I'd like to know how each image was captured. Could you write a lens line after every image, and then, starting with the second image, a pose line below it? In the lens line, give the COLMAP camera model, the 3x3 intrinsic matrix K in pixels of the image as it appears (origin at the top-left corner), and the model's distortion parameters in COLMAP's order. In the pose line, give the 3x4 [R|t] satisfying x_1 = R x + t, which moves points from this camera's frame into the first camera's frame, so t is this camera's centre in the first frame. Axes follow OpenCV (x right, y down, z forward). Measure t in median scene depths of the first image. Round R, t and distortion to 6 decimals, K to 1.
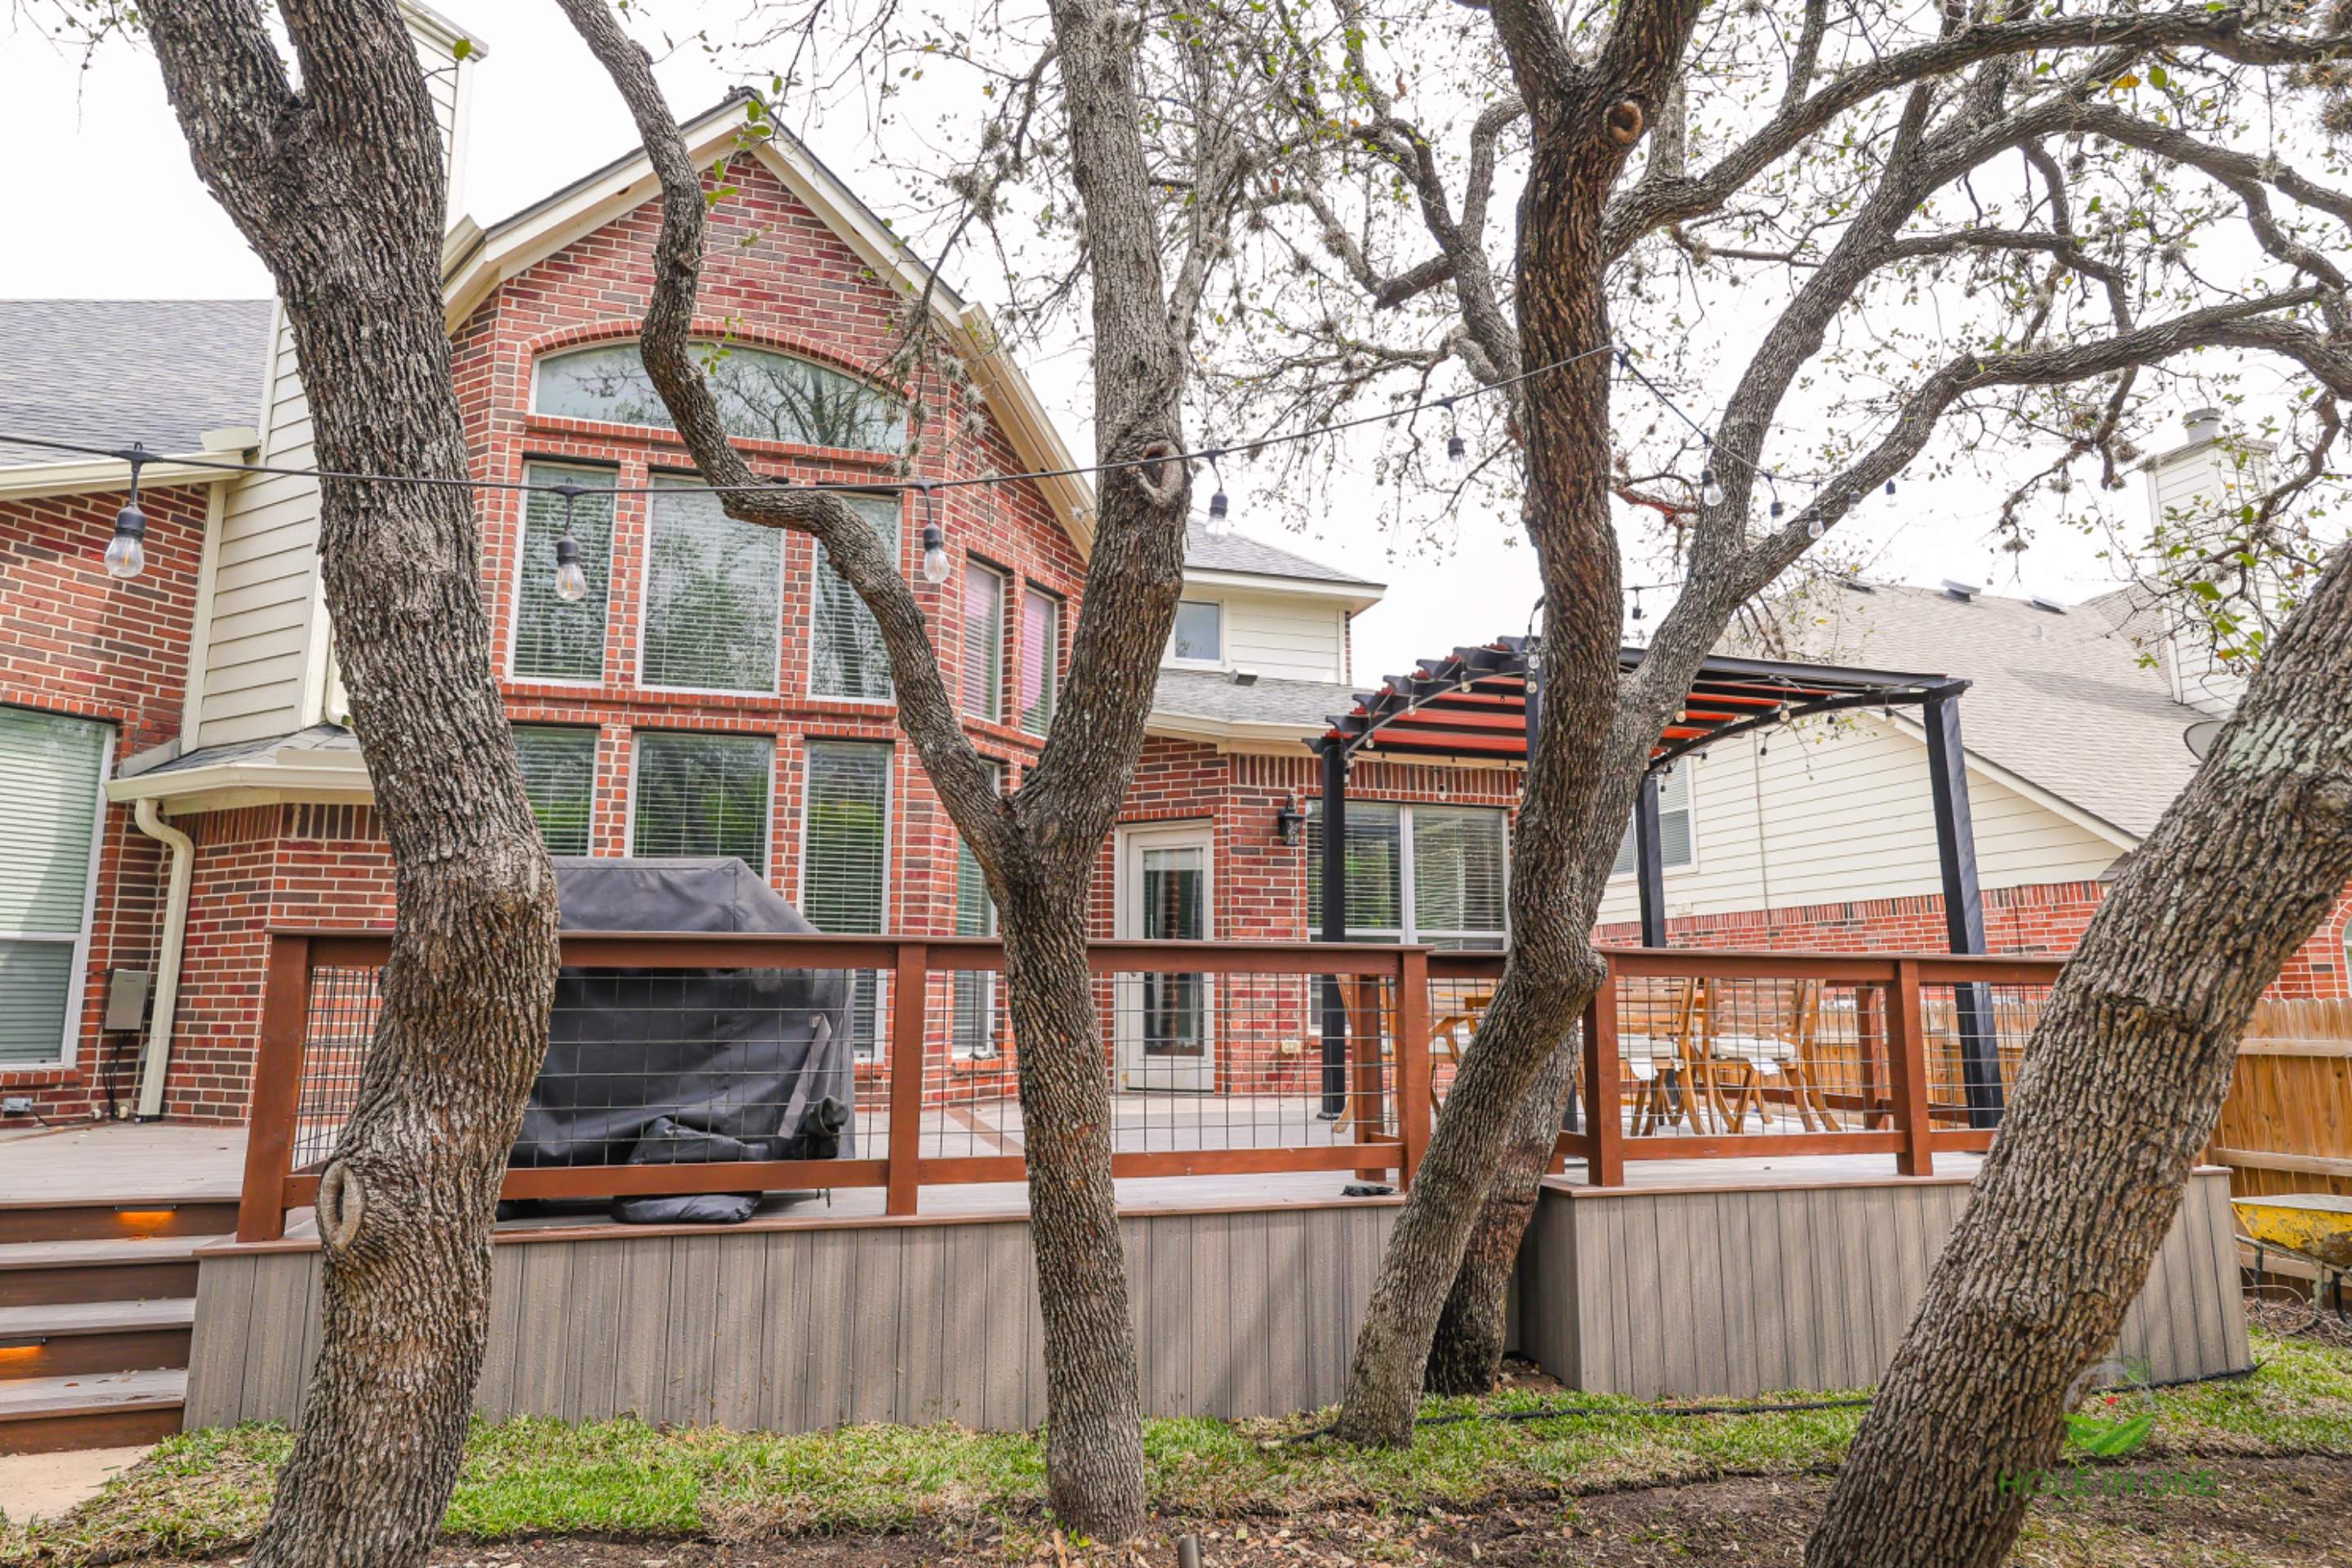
lens RADIAL K [[1360.2, 0, 1157.4], [0, 1360.2, 780.6], [0, 0, 1]] dist [0.011701, -0.000027]
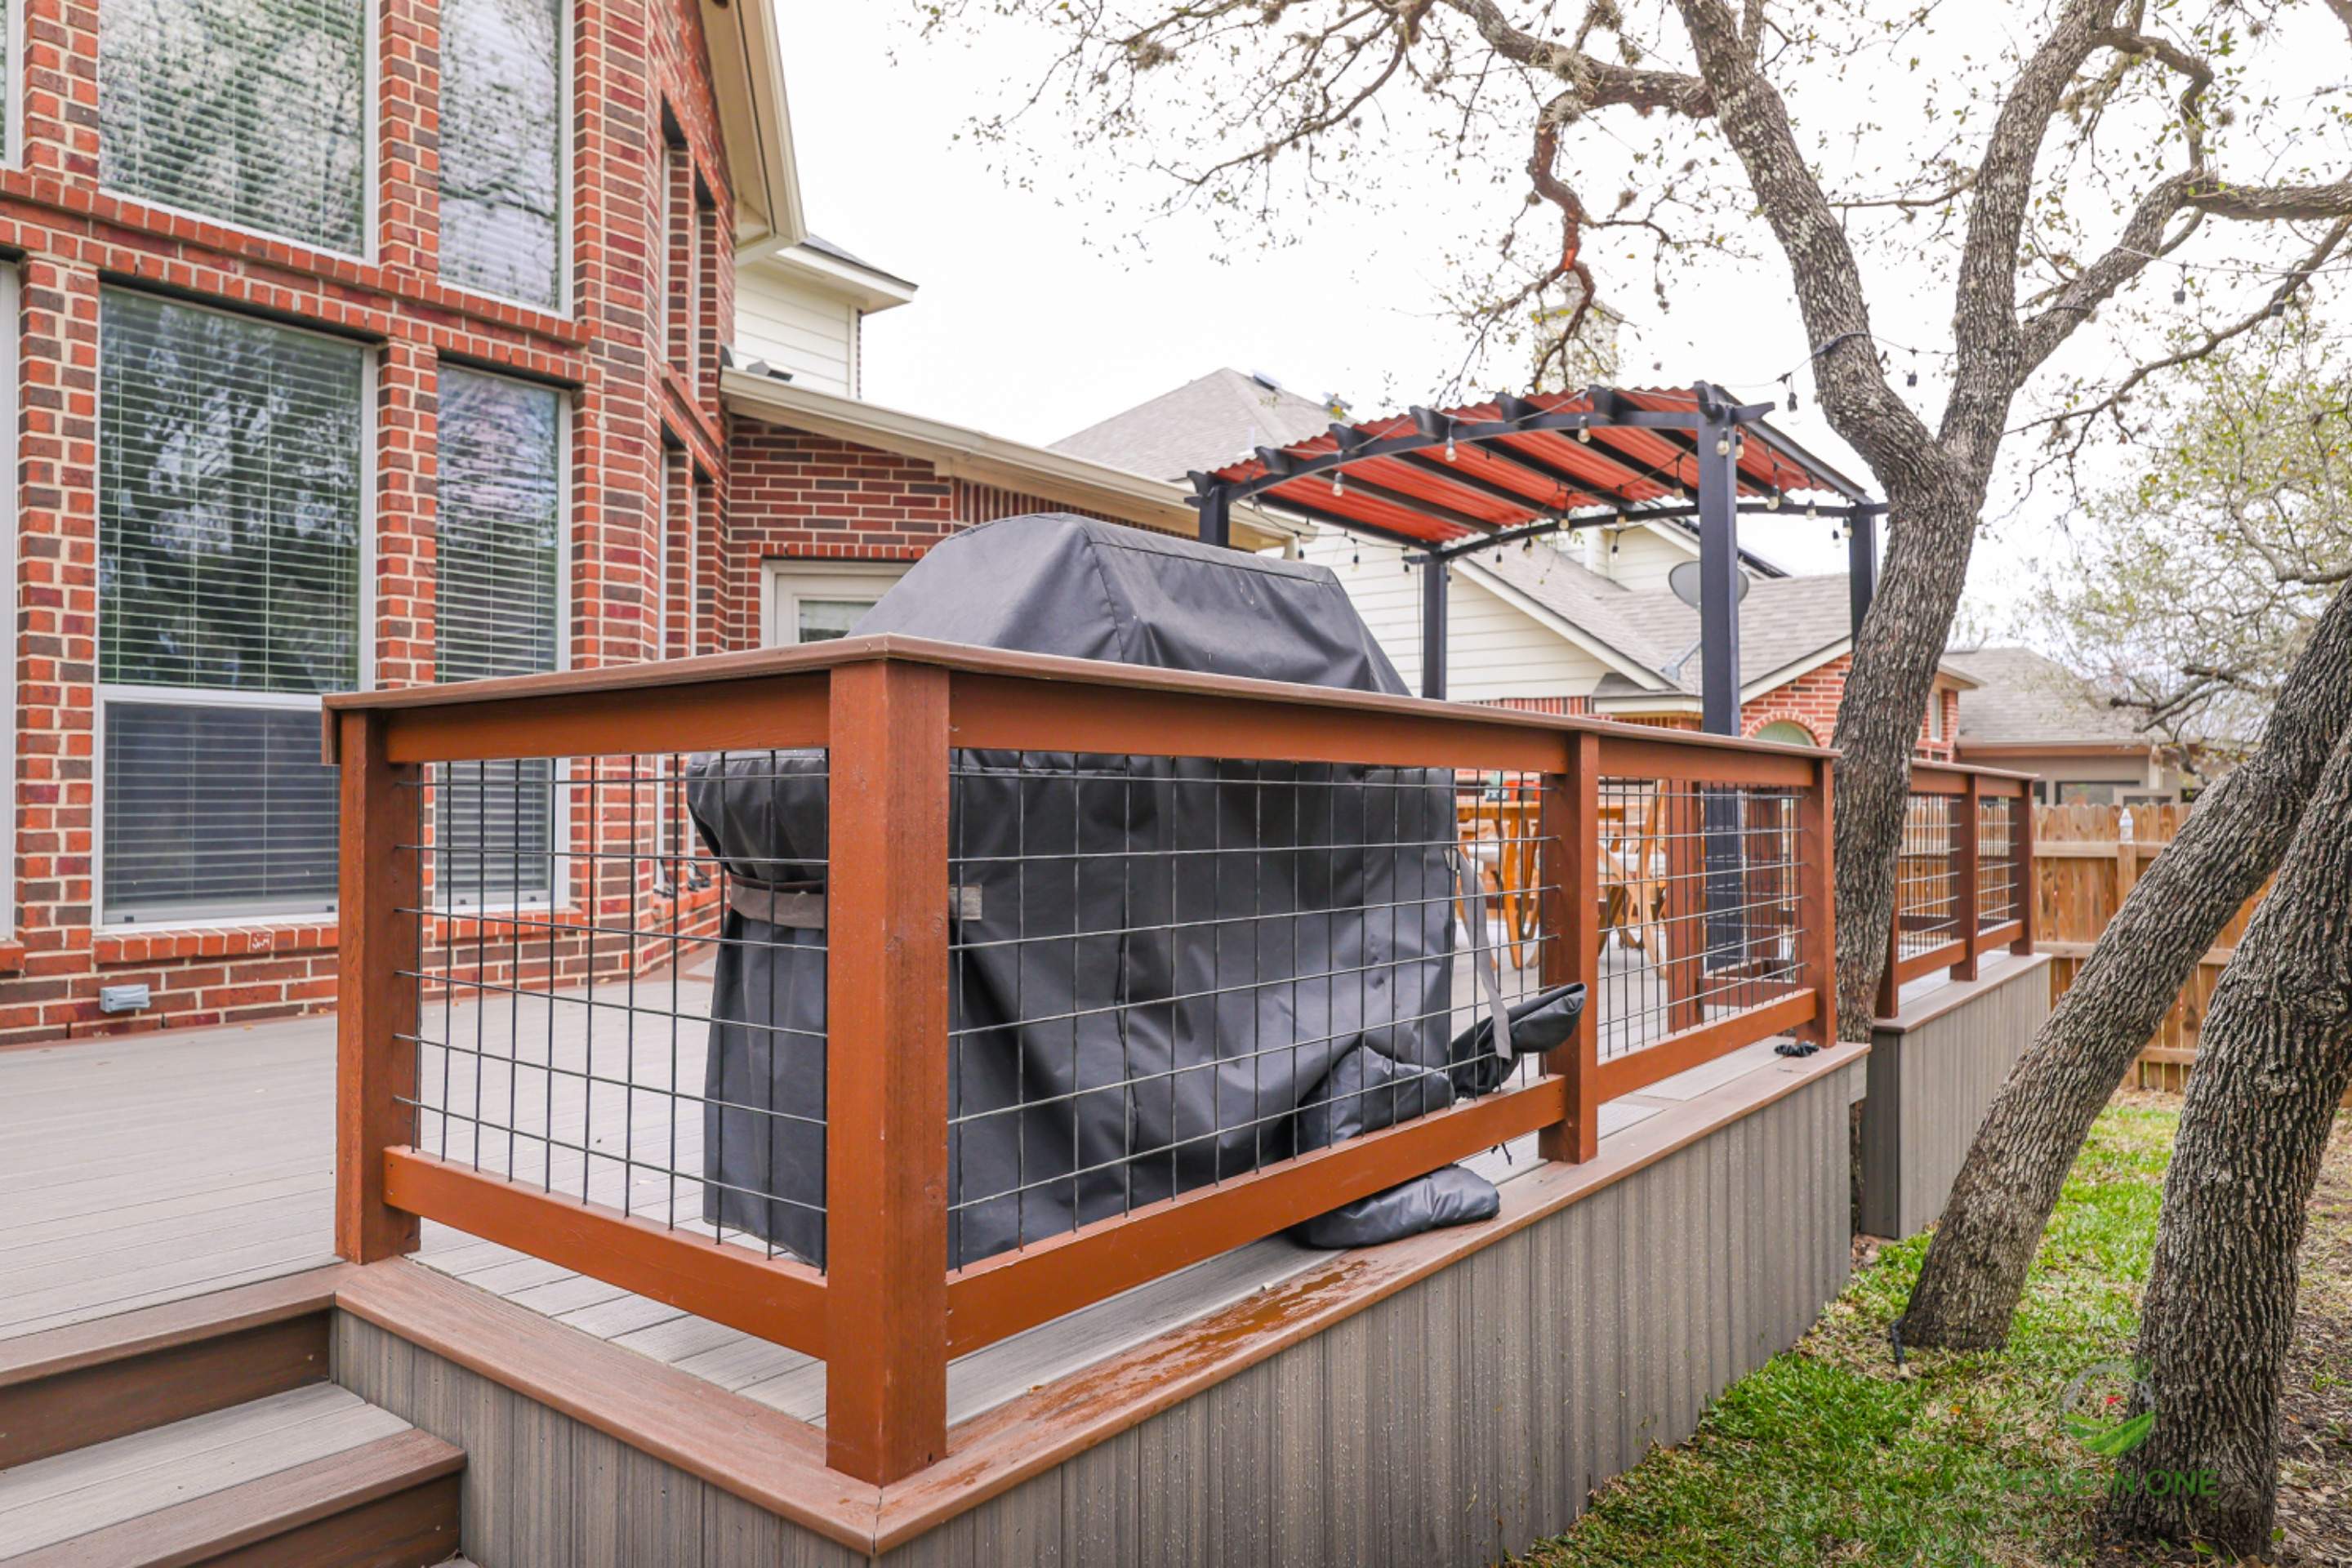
lens RADIAL K [[1485.6, 0, 1164.5], [0, 1485.6, 779.7], [0, 0, 1]] dist [-0.002876, -0.000228]
pose [[0.810867, 0.010355, 0.585139, -0.401389], [-0.098028, 0.988121, 0.118357, 0.043720], [-0.576962, -0.153332, 0.802249, 0.327847]]
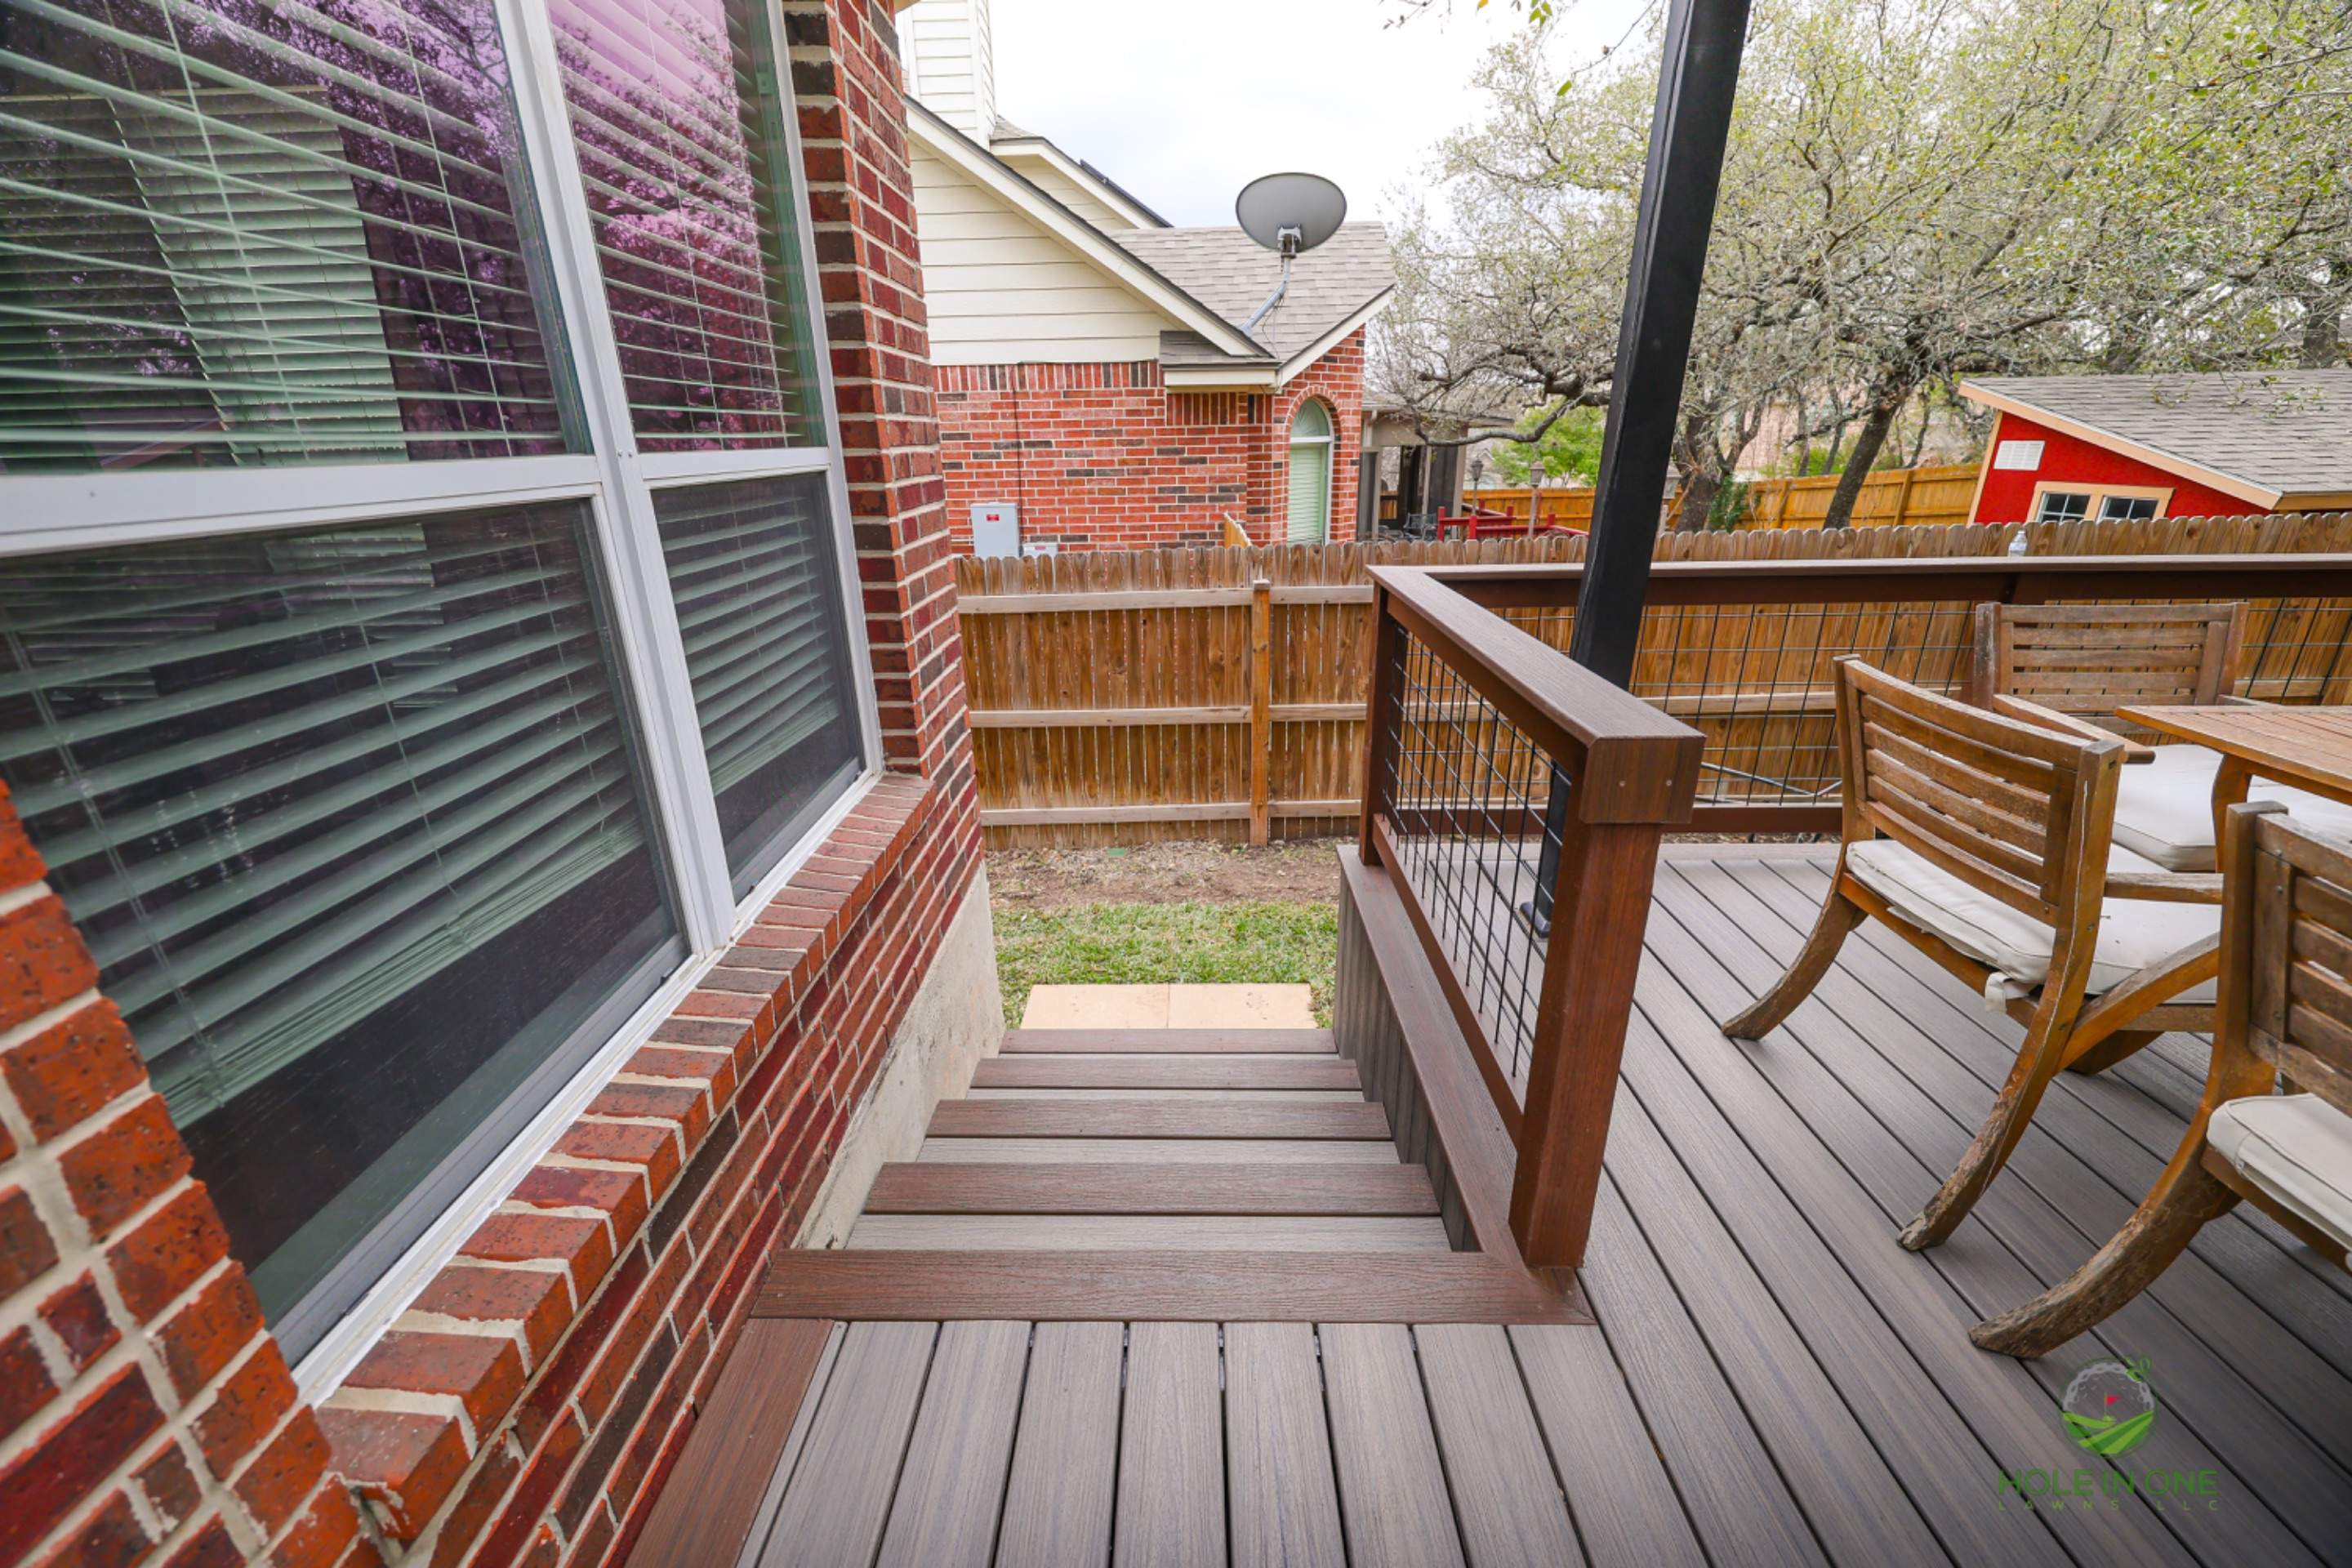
lens RADIAL K [[945.1, 0, 1167.6], [0, 945.1, 793.1], [0, 0, 1]] dist [-0.000289, -0.000546]
pose [[0.291329, -0.346564, 0.891639, 0.098239], [-0.136967, 0.907355, 0.397425, 0.115179], [-0.946767, -0.237907, 0.216871, 1.138217]]
